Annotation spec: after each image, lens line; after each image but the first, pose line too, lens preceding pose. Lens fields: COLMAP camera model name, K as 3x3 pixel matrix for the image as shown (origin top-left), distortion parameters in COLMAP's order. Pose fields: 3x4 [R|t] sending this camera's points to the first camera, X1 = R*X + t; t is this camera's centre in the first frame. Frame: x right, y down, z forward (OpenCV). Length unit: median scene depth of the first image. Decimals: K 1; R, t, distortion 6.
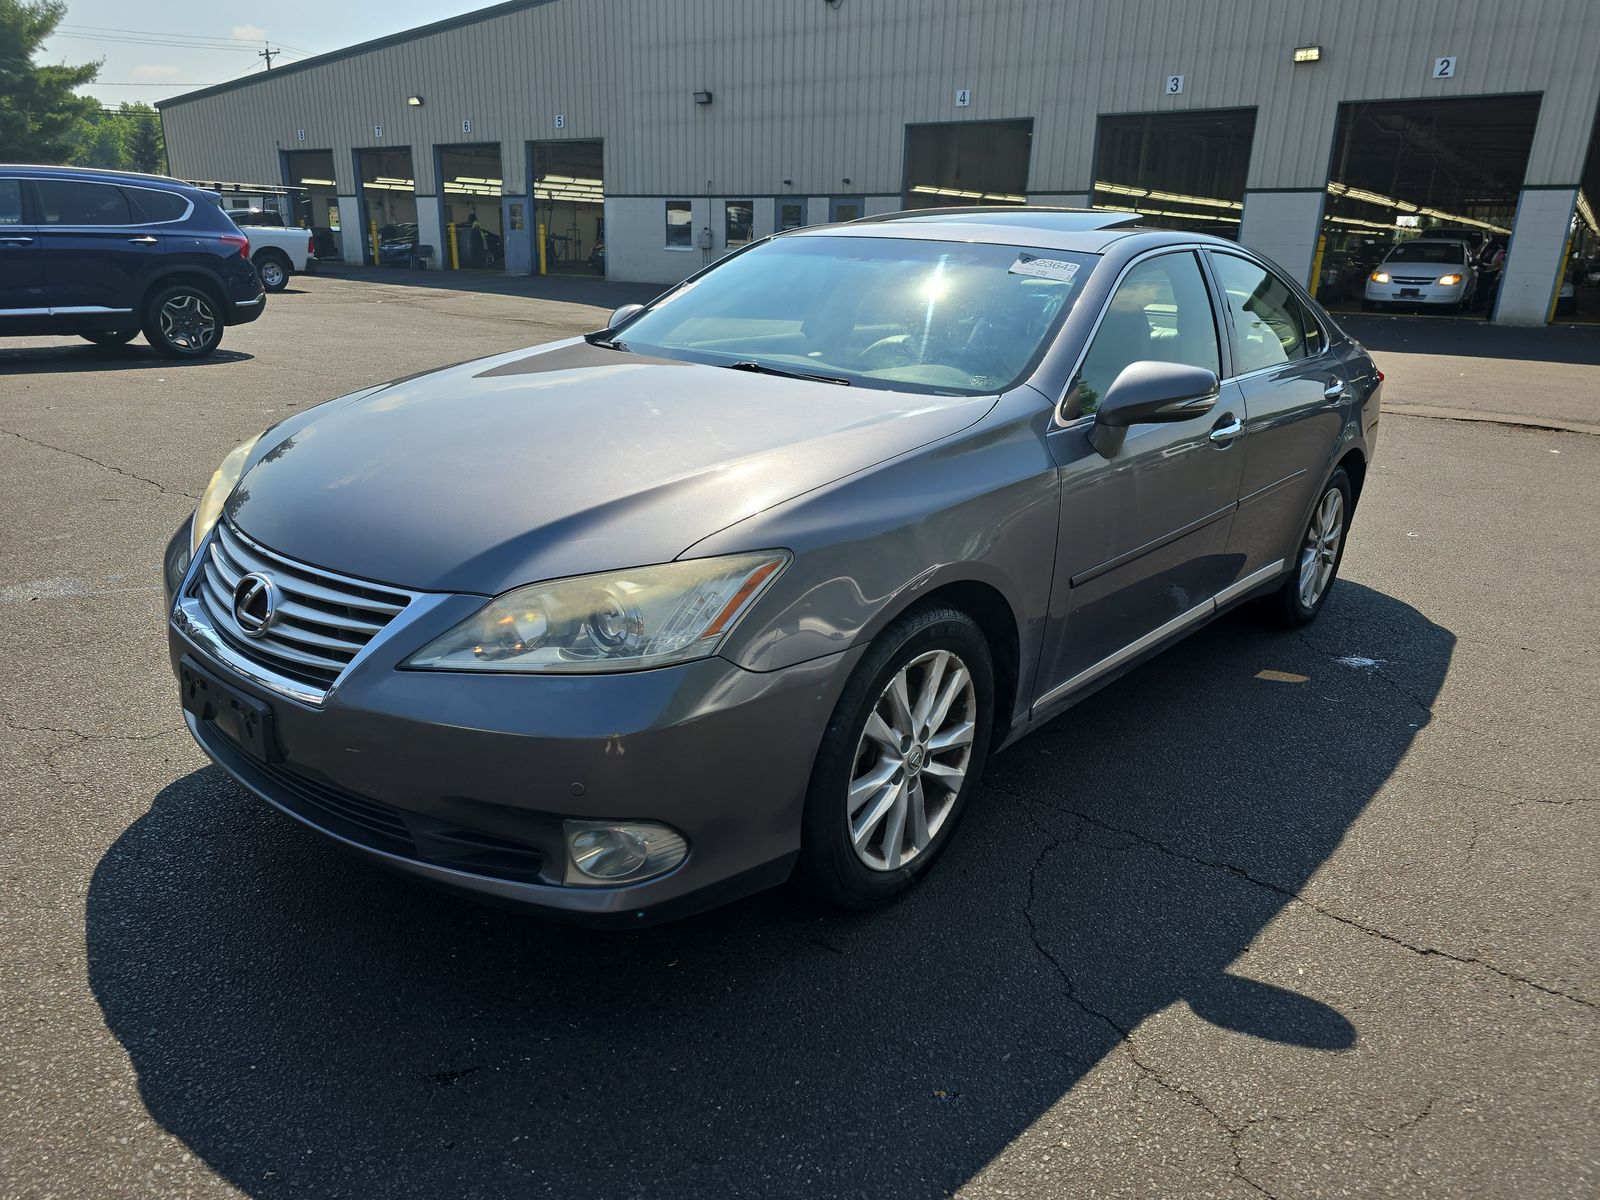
lens RADIAL K [[1085.2, 0, 800.0], [0, 1085.2, 600.0], [0, 0, 1]] dist [0.023923, -0.023266]
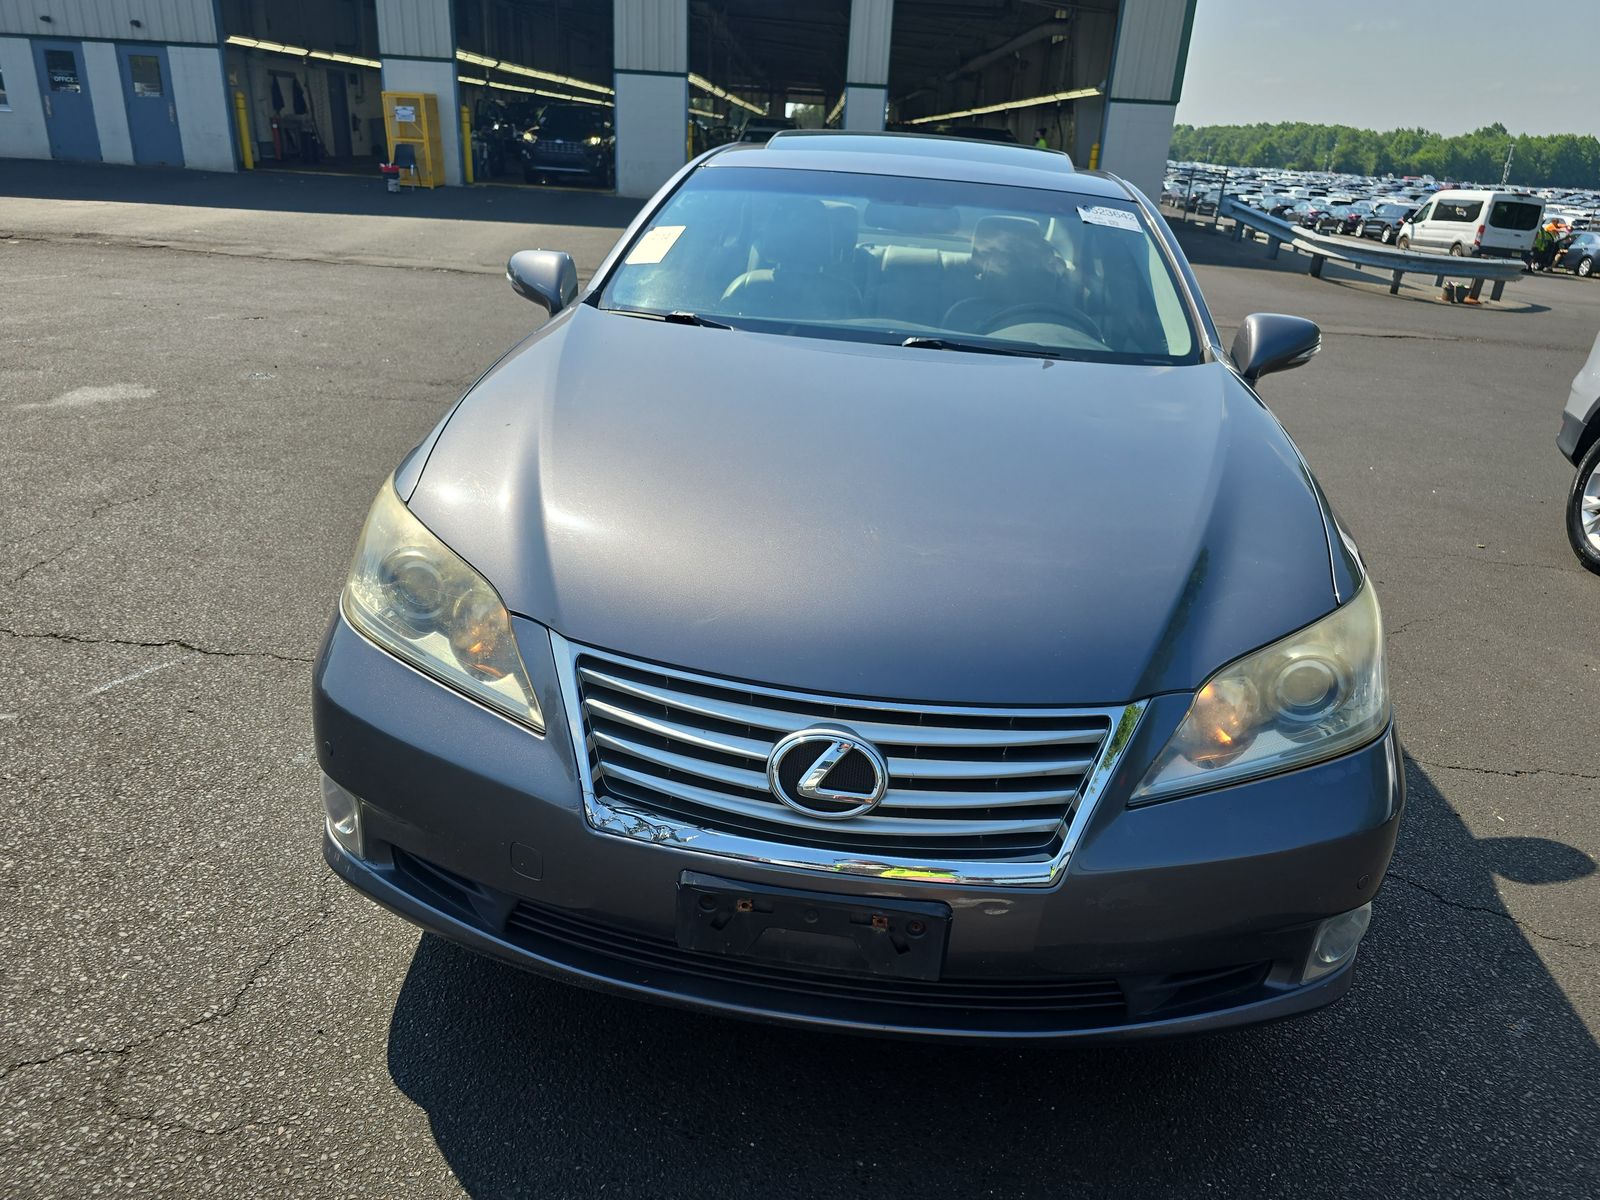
lens RADIAL K [[1085.2, 0, 800.0], [0, 1085.2, 600.0], [0, 0, 1]] dist [0.023923, -0.023266]
pose [[0.825276, -0.195495, 0.529812, -0.089973], [0.138137, 0.979552, 0.146271, -0.021951], [-0.547574, -0.047527, 0.835406, 0.045065]]
